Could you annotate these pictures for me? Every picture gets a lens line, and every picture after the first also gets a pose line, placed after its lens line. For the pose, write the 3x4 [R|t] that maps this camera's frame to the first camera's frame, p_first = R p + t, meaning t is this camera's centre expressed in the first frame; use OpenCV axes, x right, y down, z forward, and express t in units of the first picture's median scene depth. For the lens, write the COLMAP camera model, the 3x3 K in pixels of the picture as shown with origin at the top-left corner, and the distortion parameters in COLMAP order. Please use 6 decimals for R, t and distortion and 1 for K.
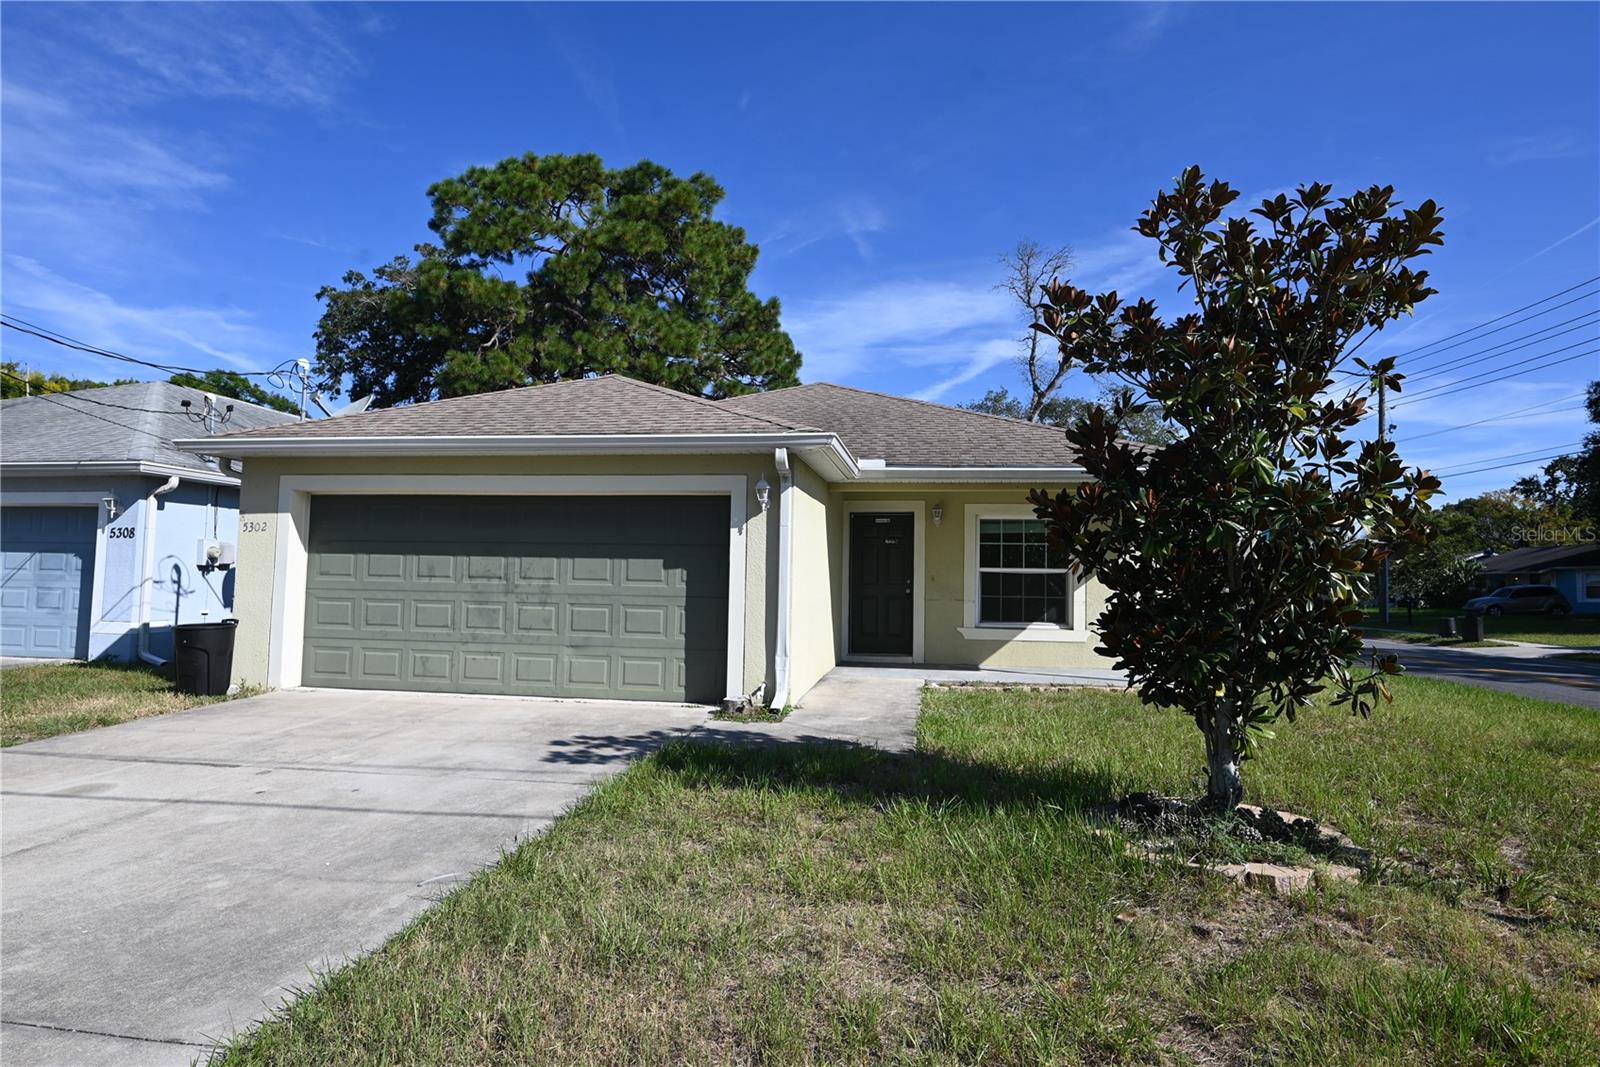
lens RADIAL K [[888.1, 0, 794.8], [0, 888.1, 536.1], [0, 0, 1]] dist [0.001600, -0.000304]
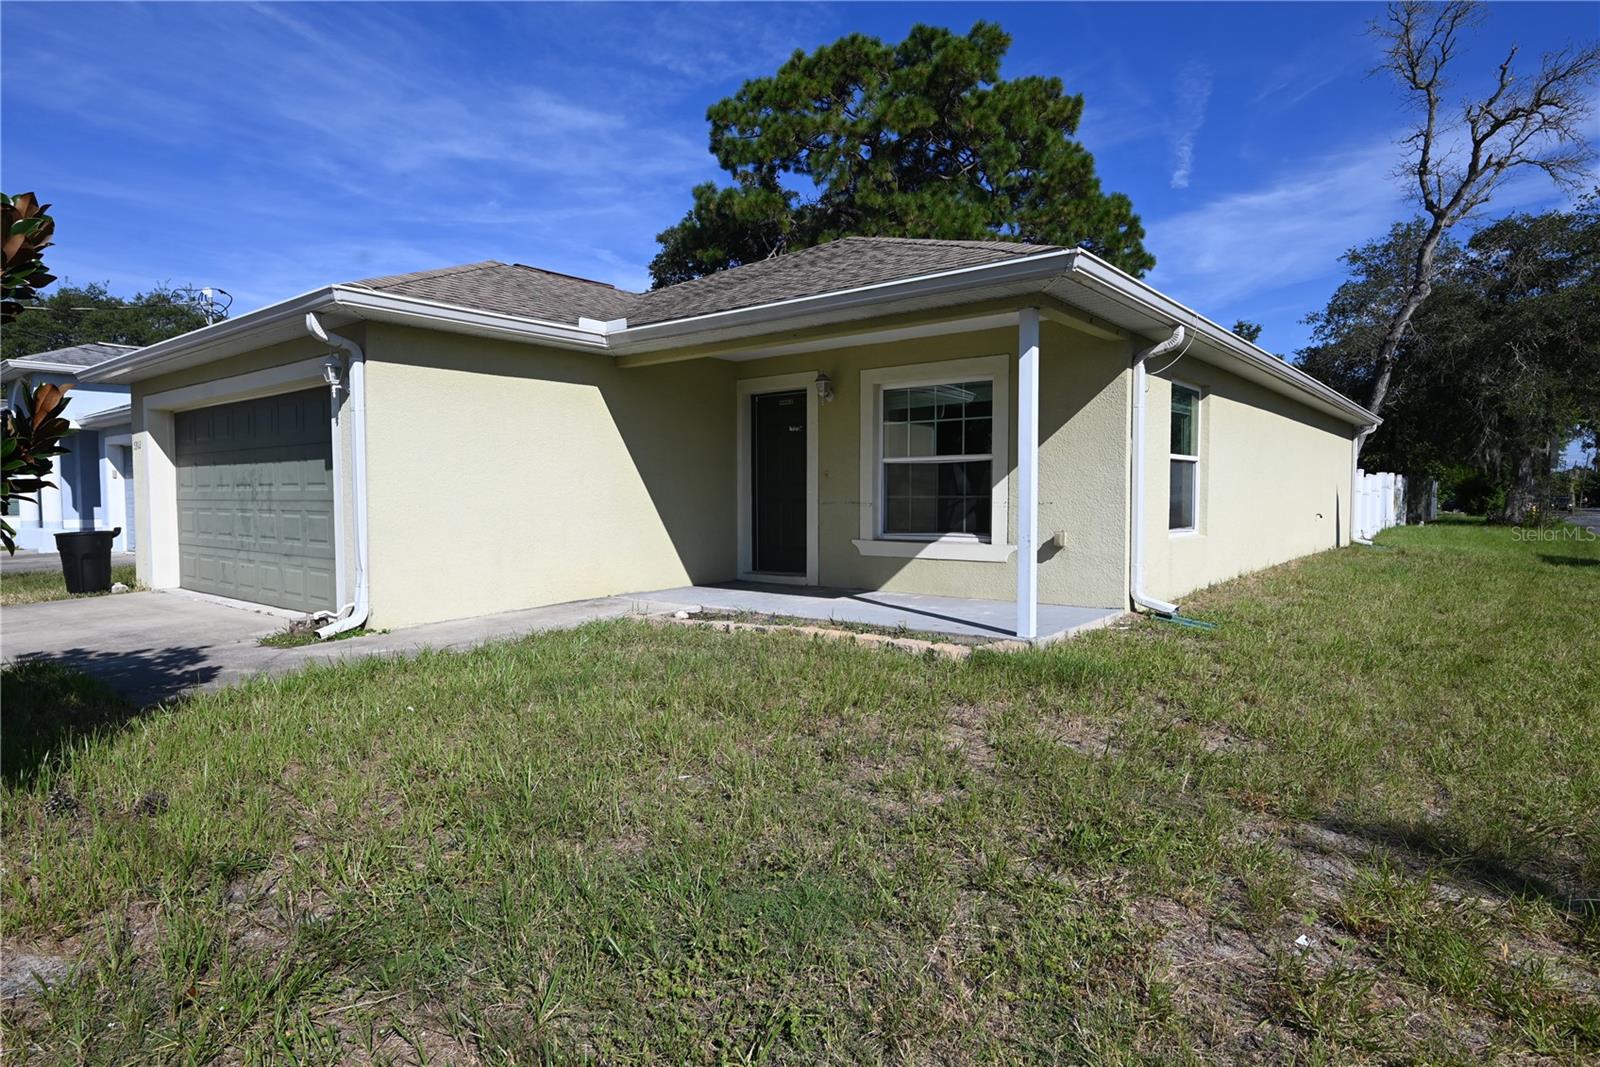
lens RADIAL K [[888.1, 0, 794.8], [0, 888.1, 536.1], [0, 0, 1]] dist [0.001600, -0.000304]
pose [[0.870087, 0.002920, -0.492889, 0.181025], [0.043143, 0.995693, 0.082057, 0.013334], [0.491006, -0.092661, 0.866214, 0.121001]]
